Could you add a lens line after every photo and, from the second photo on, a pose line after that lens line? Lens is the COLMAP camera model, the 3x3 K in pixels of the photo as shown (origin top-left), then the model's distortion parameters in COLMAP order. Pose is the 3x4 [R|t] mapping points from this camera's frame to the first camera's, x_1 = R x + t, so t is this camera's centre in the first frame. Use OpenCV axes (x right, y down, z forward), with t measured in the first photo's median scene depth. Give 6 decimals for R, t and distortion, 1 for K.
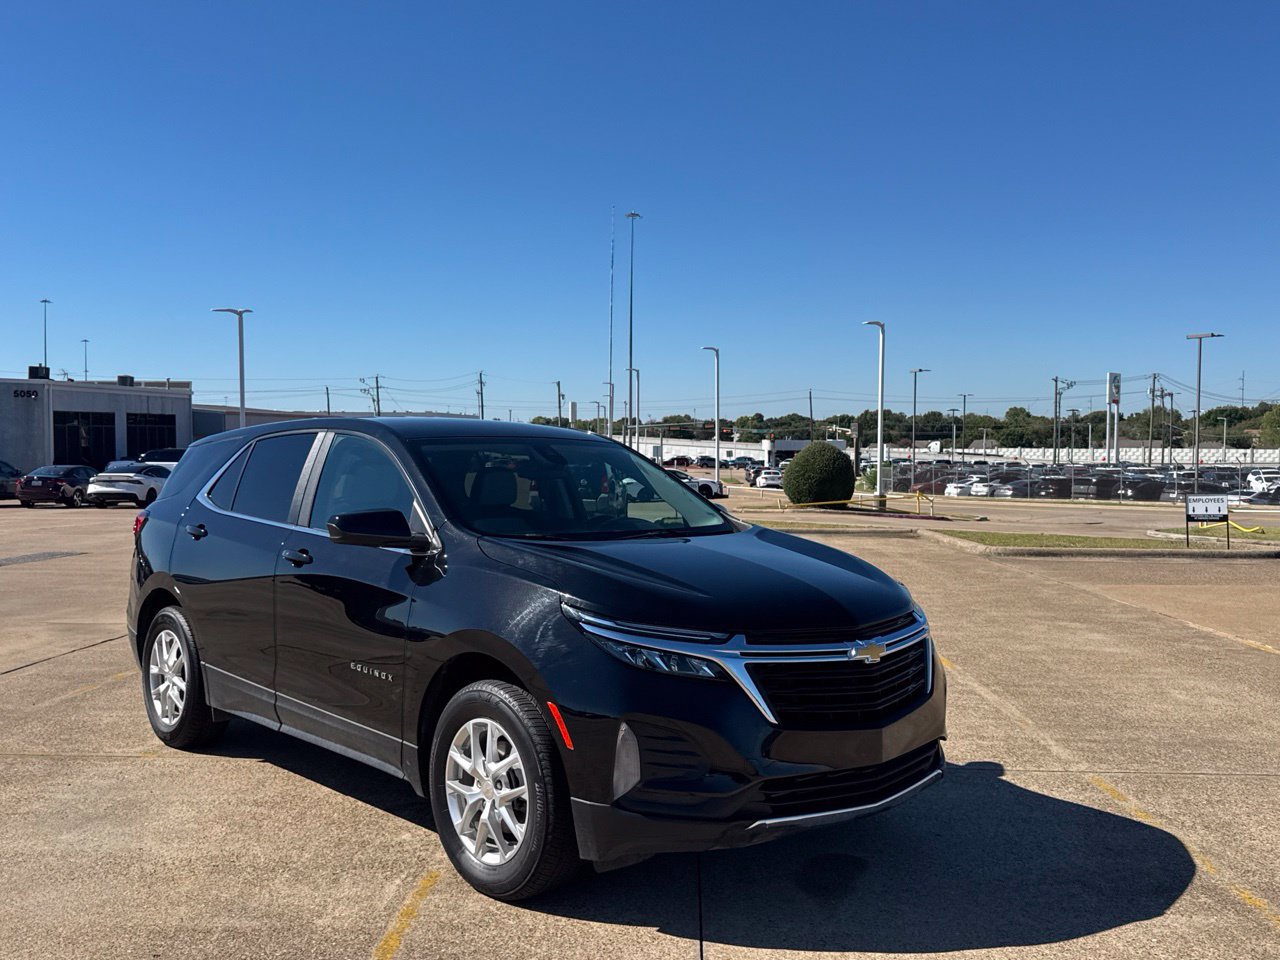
lens RADIAL K [[1180.0, 0, 638.5], [0, 1180.0, 477.3], [0, 0, 1]] dist [0.050845, 0.000000]
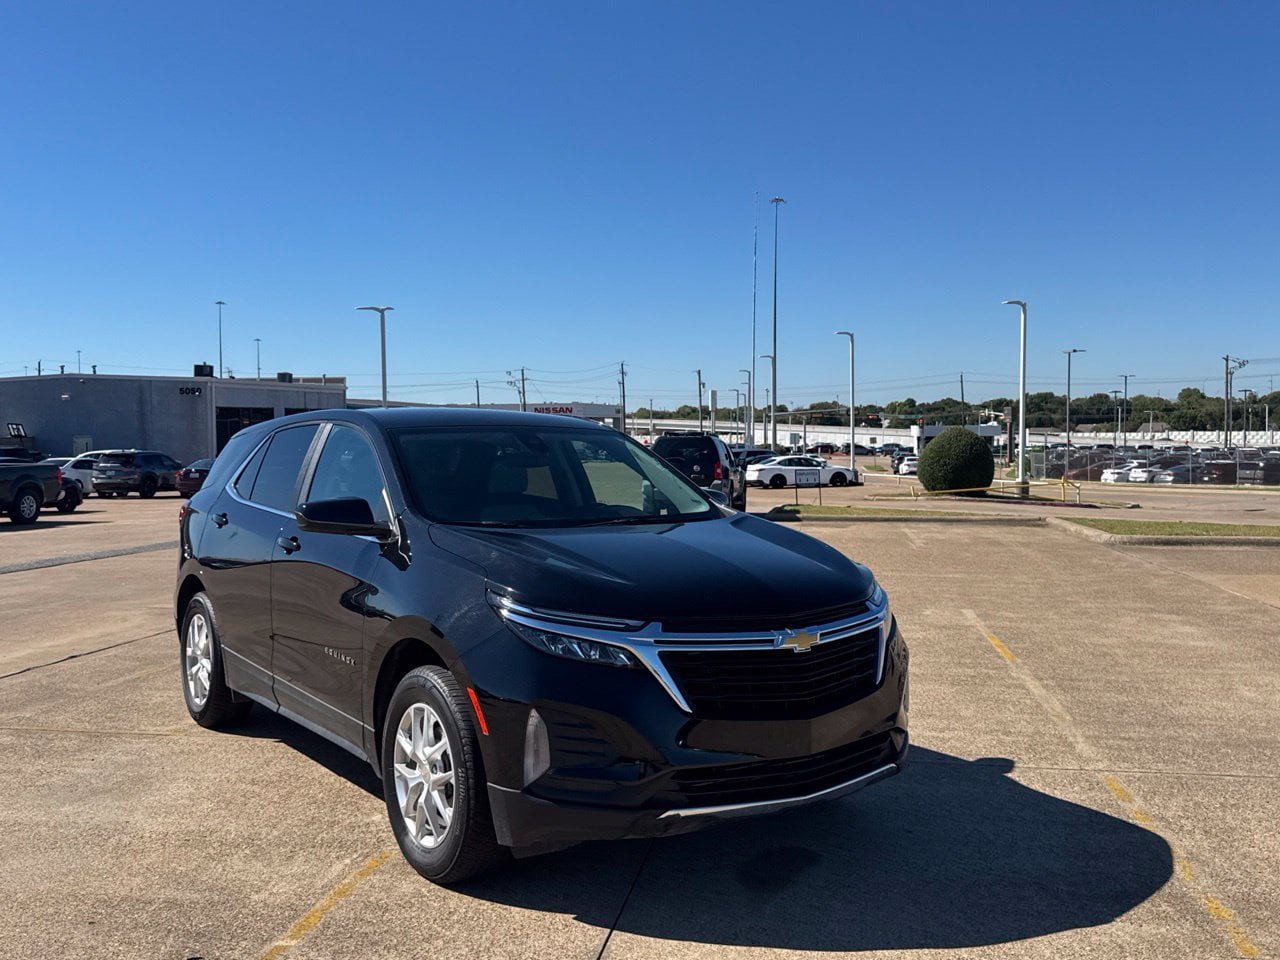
lens RADIAL K [[1180.0, 0, 637.3], [0, 1180.0, 462.4], [0, 0, 1]] dist [0.050845, 0.000000]
pose [[0.991902, -0.008712, -0.126705, 0.128540], [0.008340, 0.999959, -0.003468, 0.001418], [0.126730, 0.002383, 0.991934, 0.009436]]
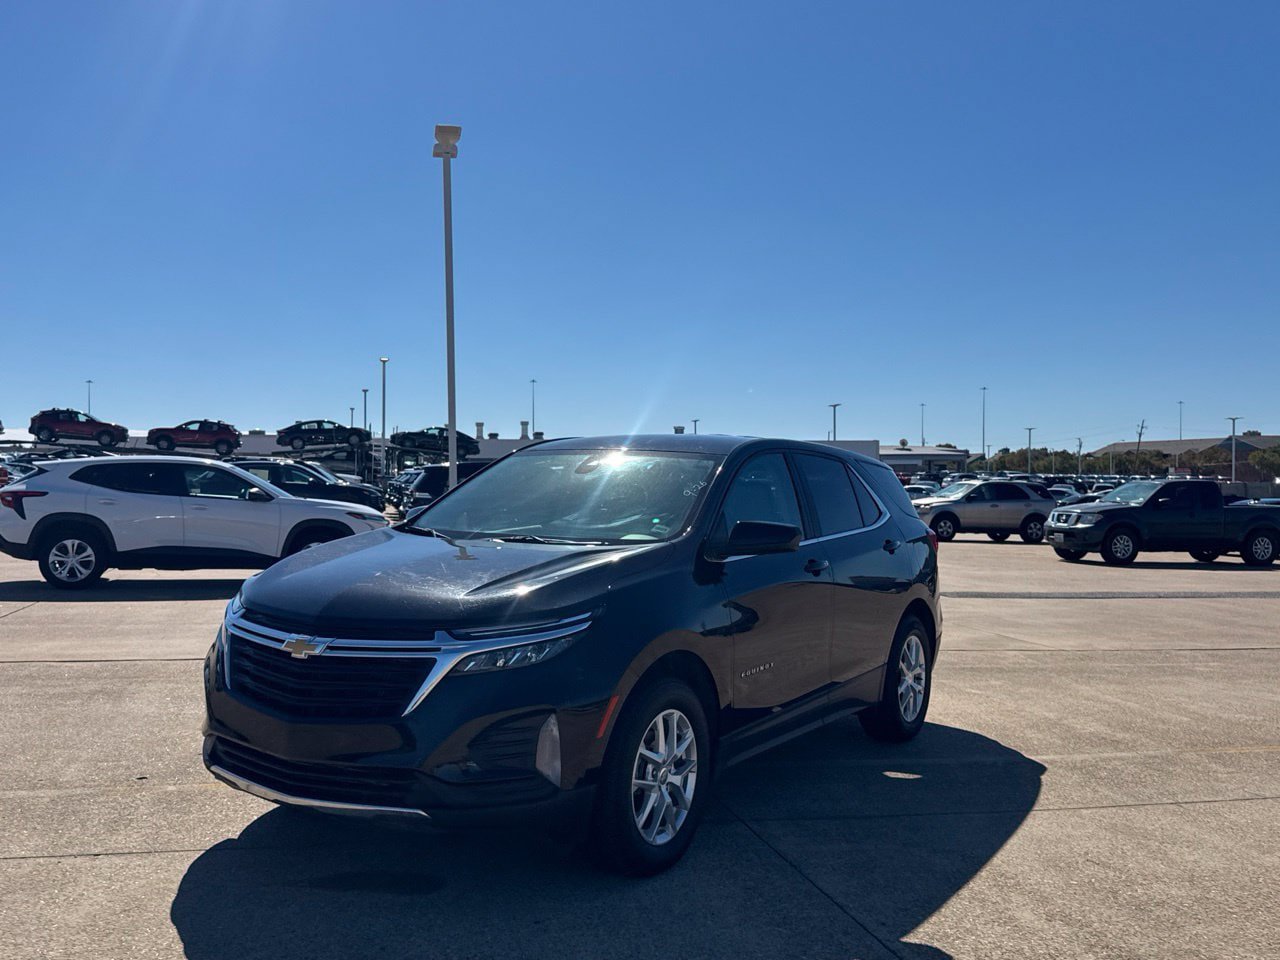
lens RADIAL K [[1180.0, 0, 634.6], [0, 1180.0, 478.1], [0, 0, 1]] dist [0.050845, 0.000000]
pose [[0.275738, -0.004870, -0.961220, 0.861760], [-0.030799, 0.999429, -0.013899, 0.005323], [0.960739, 0.033437, 0.275431, 0.679135]]
